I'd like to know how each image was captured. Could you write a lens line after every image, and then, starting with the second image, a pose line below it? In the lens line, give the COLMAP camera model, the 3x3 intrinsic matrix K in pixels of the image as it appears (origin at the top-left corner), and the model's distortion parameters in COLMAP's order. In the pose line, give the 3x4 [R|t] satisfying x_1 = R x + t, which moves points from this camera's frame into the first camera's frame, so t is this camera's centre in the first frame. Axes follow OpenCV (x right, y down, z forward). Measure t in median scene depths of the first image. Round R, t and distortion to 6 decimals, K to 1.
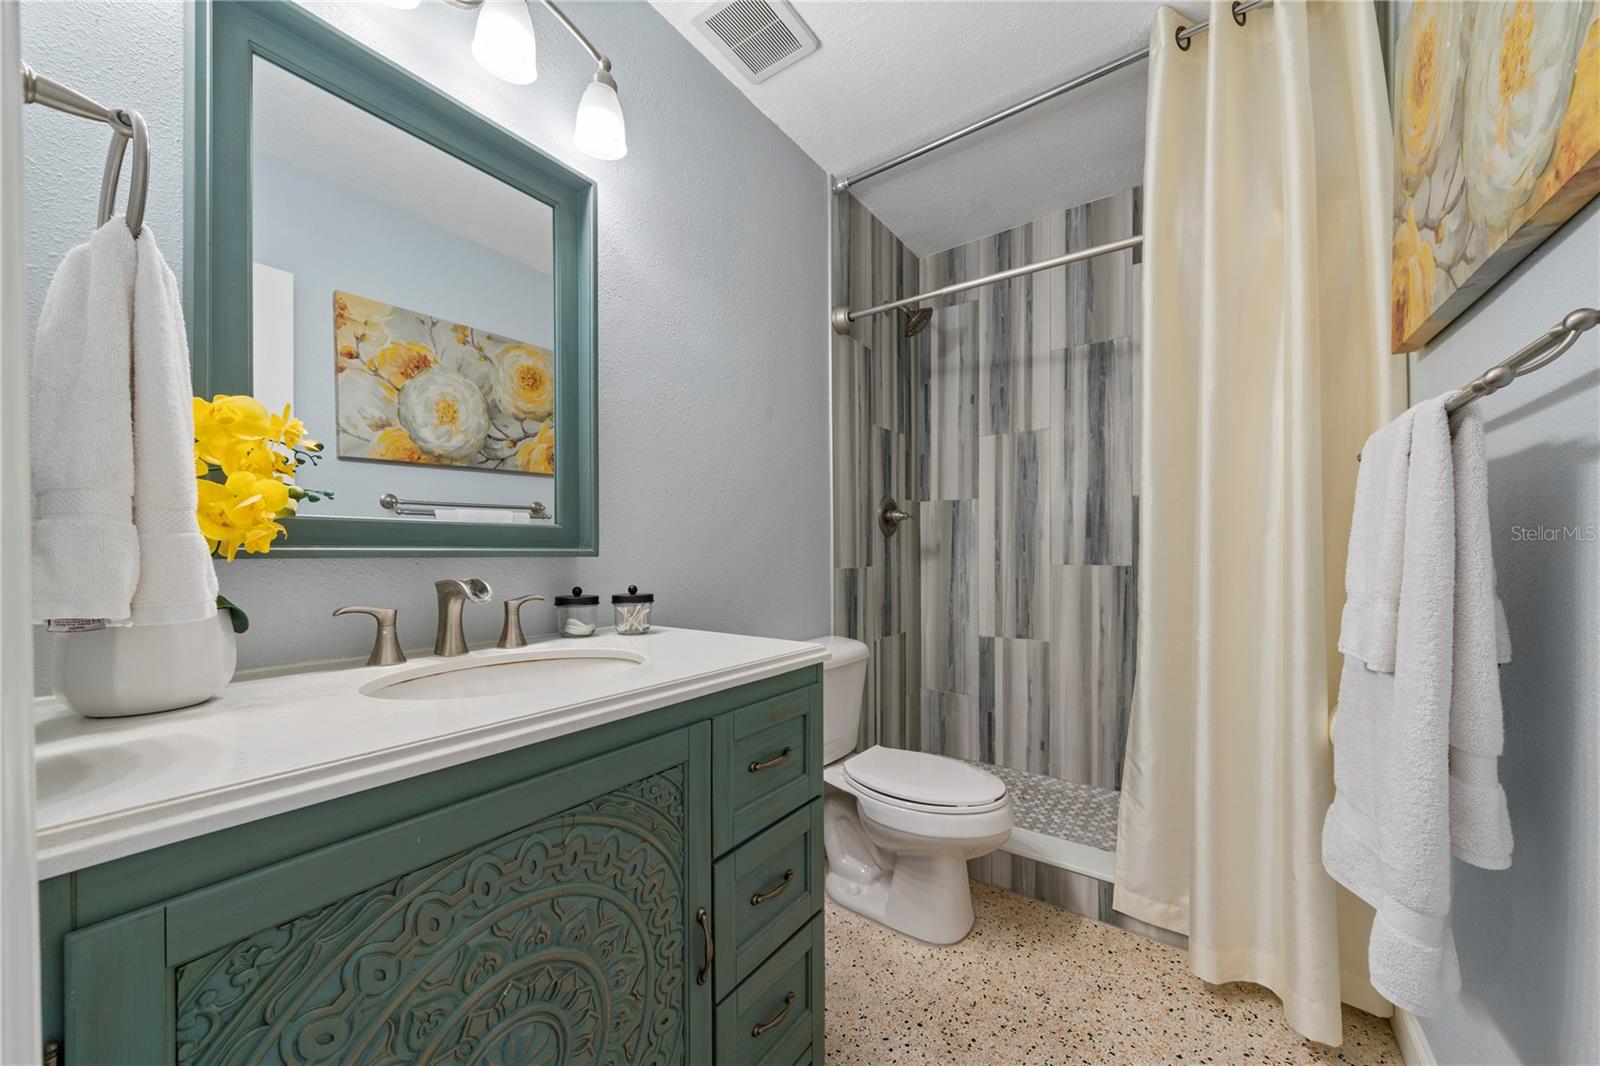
lens RADIAL K [[563.0, 0, 800.1], [0, 563.0, 548.1], [0, 0, 1]] dist [-0.007769, 0.000526]
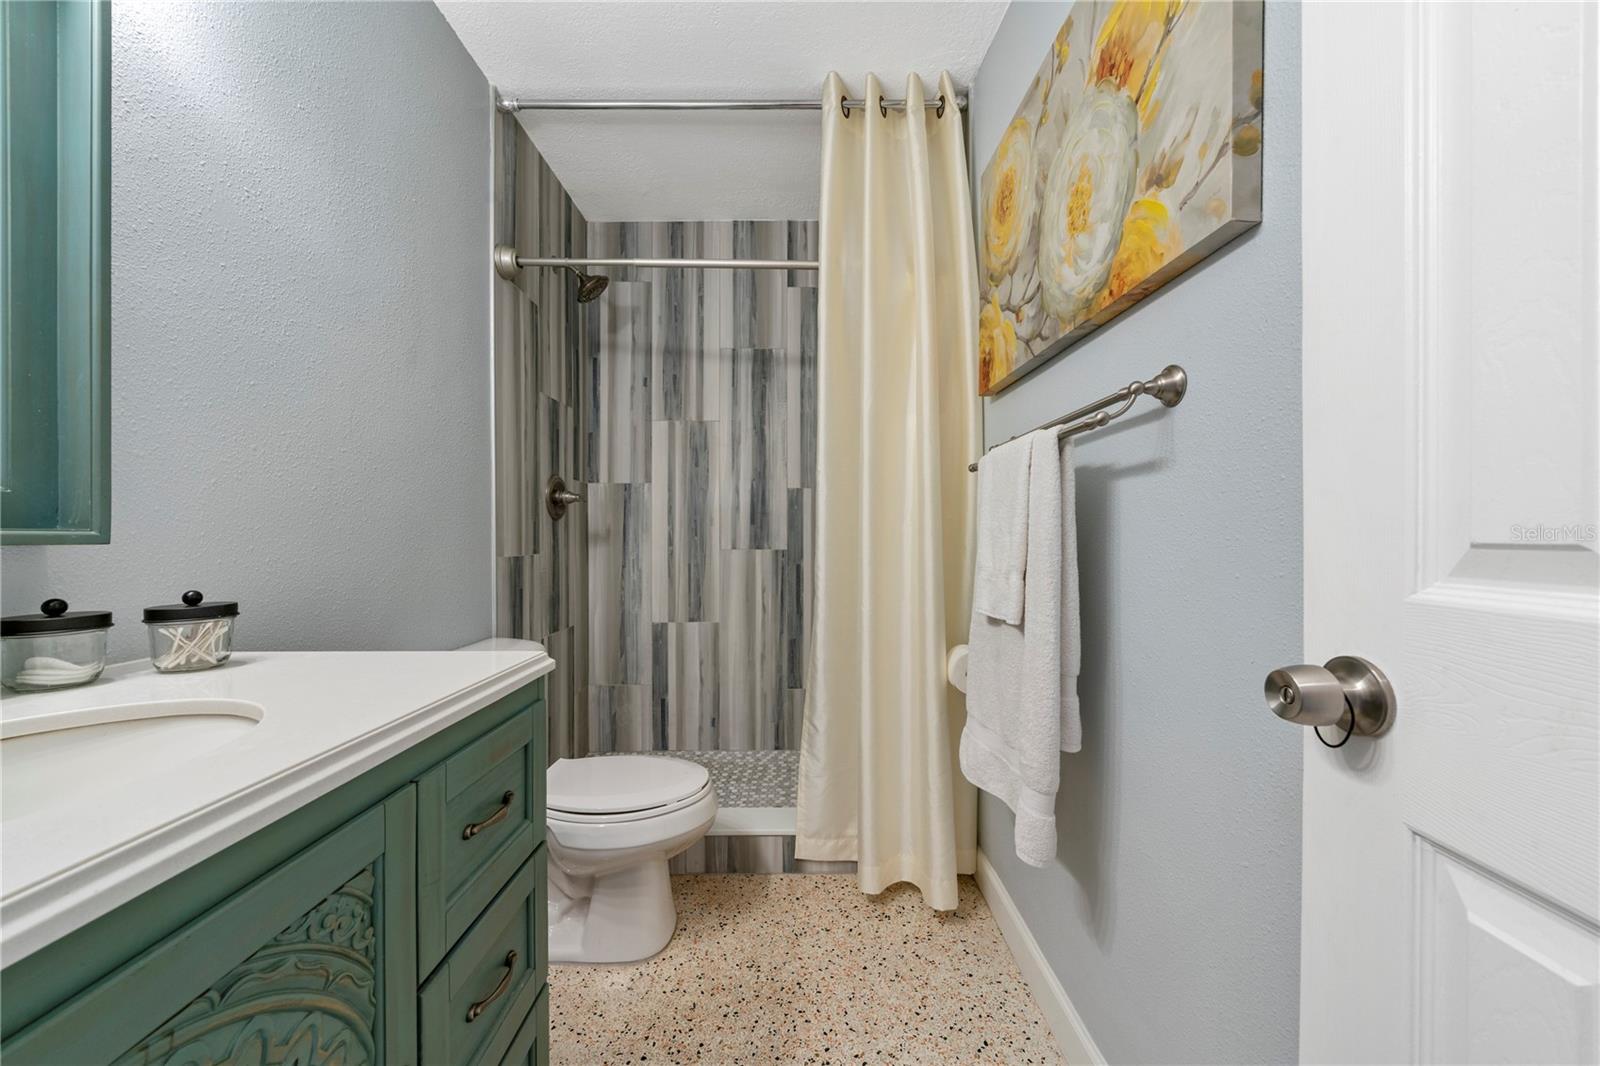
lens RADIAL K [[563.0, 0, 798.0], [0, 563.0, 531.1], [0, 0, 1]] dist [-0.007769, 0.000526]
pose [[0.809486, 0.007175, 0.587095, -0.121074], [-0.004187, 0.999970, -0.006447, 0.002233], [-0.587124, 0.002761, 0.809492, 0.117636]]
